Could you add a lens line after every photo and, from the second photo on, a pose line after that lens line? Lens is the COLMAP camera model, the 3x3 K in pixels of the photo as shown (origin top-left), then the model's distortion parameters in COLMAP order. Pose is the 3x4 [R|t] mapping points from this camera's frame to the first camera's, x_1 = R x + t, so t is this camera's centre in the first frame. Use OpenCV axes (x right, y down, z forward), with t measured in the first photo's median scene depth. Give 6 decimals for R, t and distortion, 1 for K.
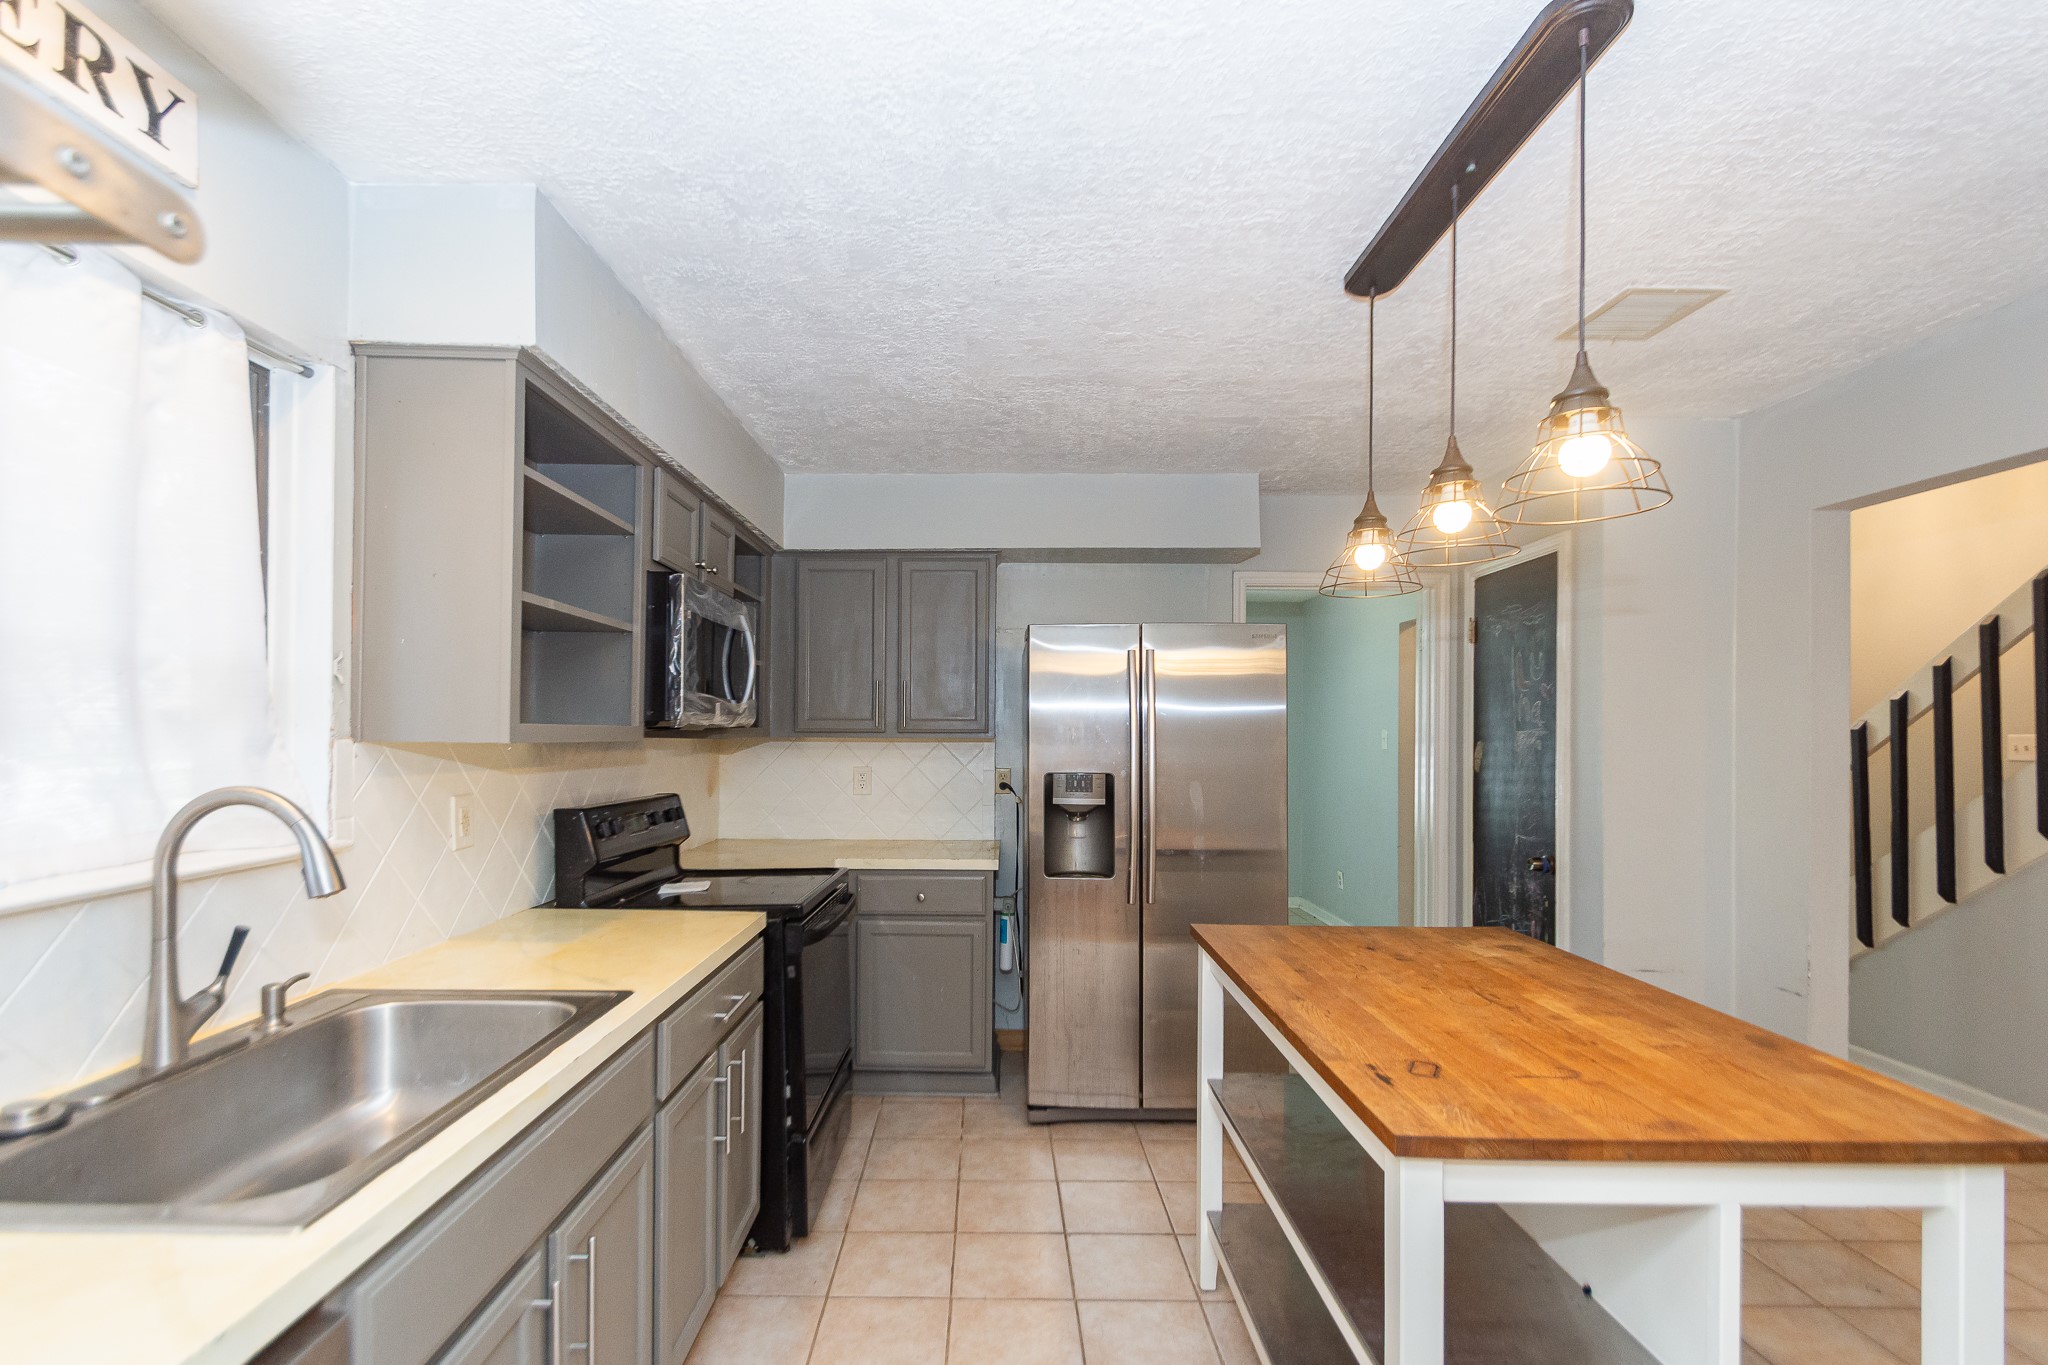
lens RADIAL K [[936.6, 0, 1002.6], [0, 936.6, 712.3], [0, 0, 1]] dist [0.000534, -0.000244]
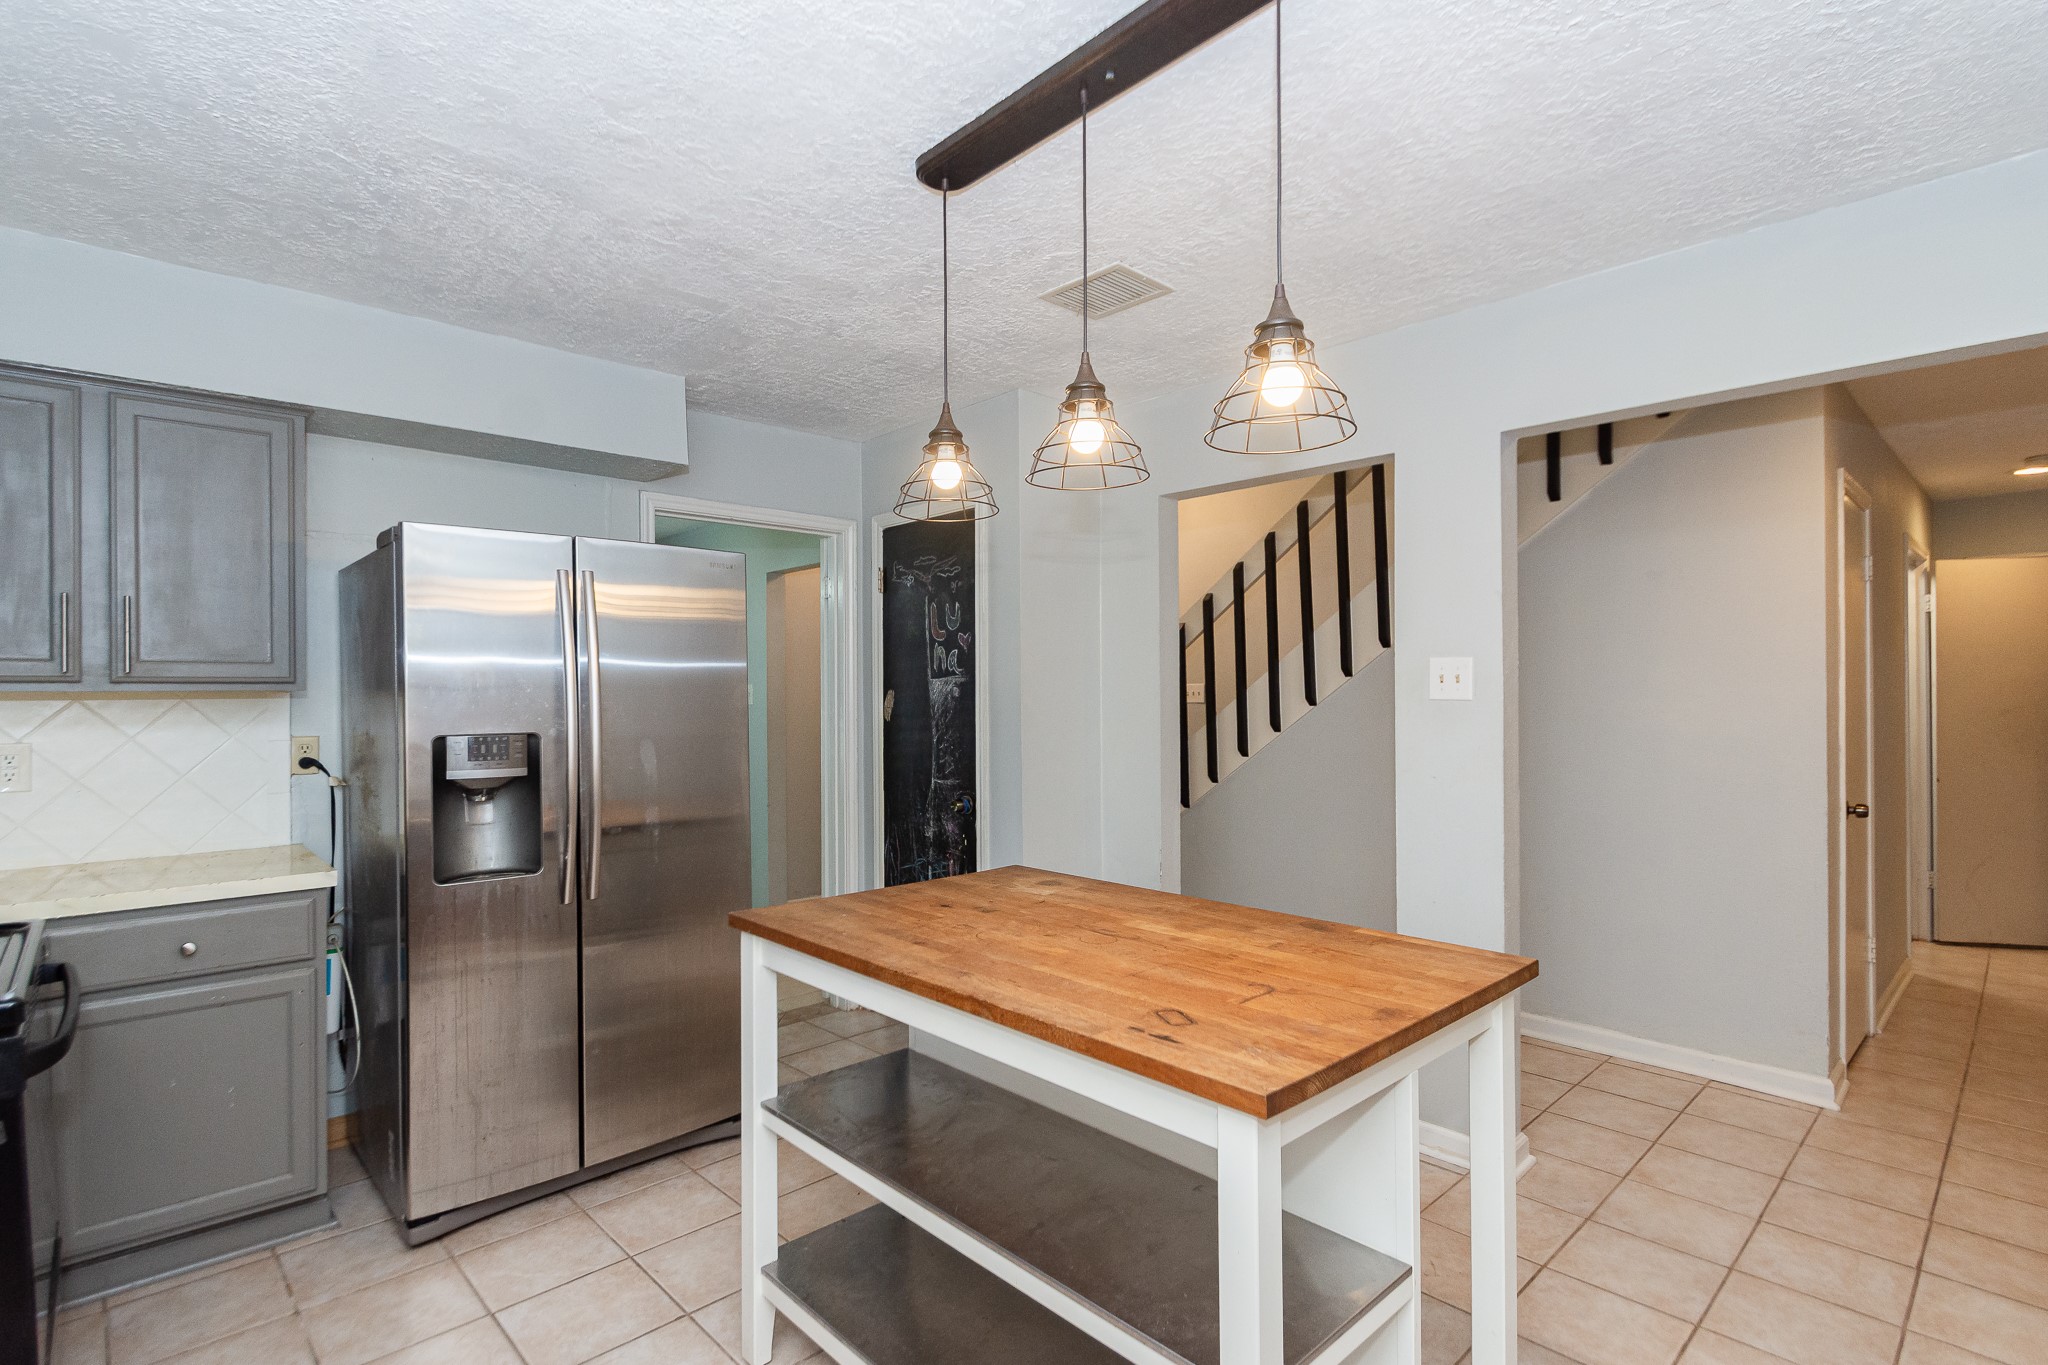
lens RADIAL K [[977.0, 0, 1024.0], [0, 977.0, 682.5], [0, 0, 1]] dist [0.011373, -0.007120]
pose [[0.729023, -0.002639, 0.684484, -0.134933], [-0.002590, 0.999975, 0.006613, 0.018989], [-0.684484, -0.006593, 0.728998, 0.170018]]
